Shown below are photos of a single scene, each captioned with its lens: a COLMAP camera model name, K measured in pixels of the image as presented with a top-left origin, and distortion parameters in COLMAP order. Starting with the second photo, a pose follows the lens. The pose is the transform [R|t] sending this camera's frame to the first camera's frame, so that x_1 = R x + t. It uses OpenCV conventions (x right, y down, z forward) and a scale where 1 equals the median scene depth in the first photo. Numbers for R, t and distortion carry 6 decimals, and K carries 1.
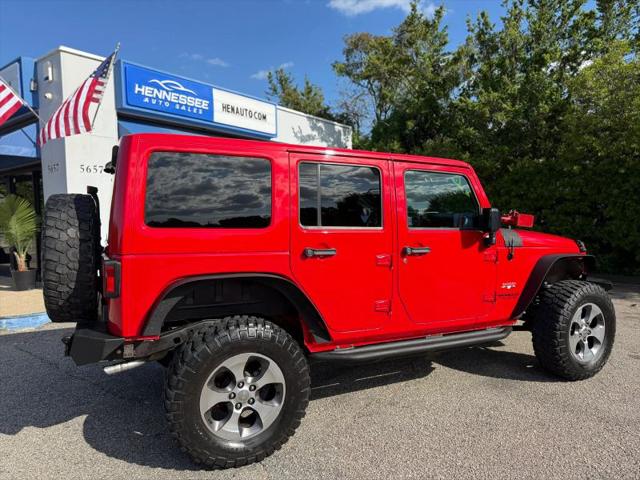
lens RADIAL K [[454.5, 0, 322.0], [0, 454.5, 241.4], [0, 0, 1]] dist [0.039256, -0.053601]
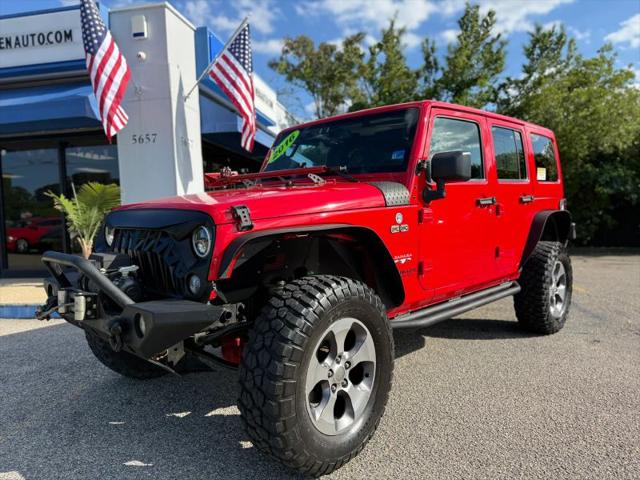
lens RADIAL K [[452.6, 0, 319.5], [0, 452.6, 240.6], [0, 0, 1]] dist [0.005785, -0.003941]
pose [[0.894575, -0.029402, 0.445949, -0.690569], [0.033888, 0.999423, -0.002086, 0.049357], [-0.445631, 0.016979, 0.895056, 0.080104]]
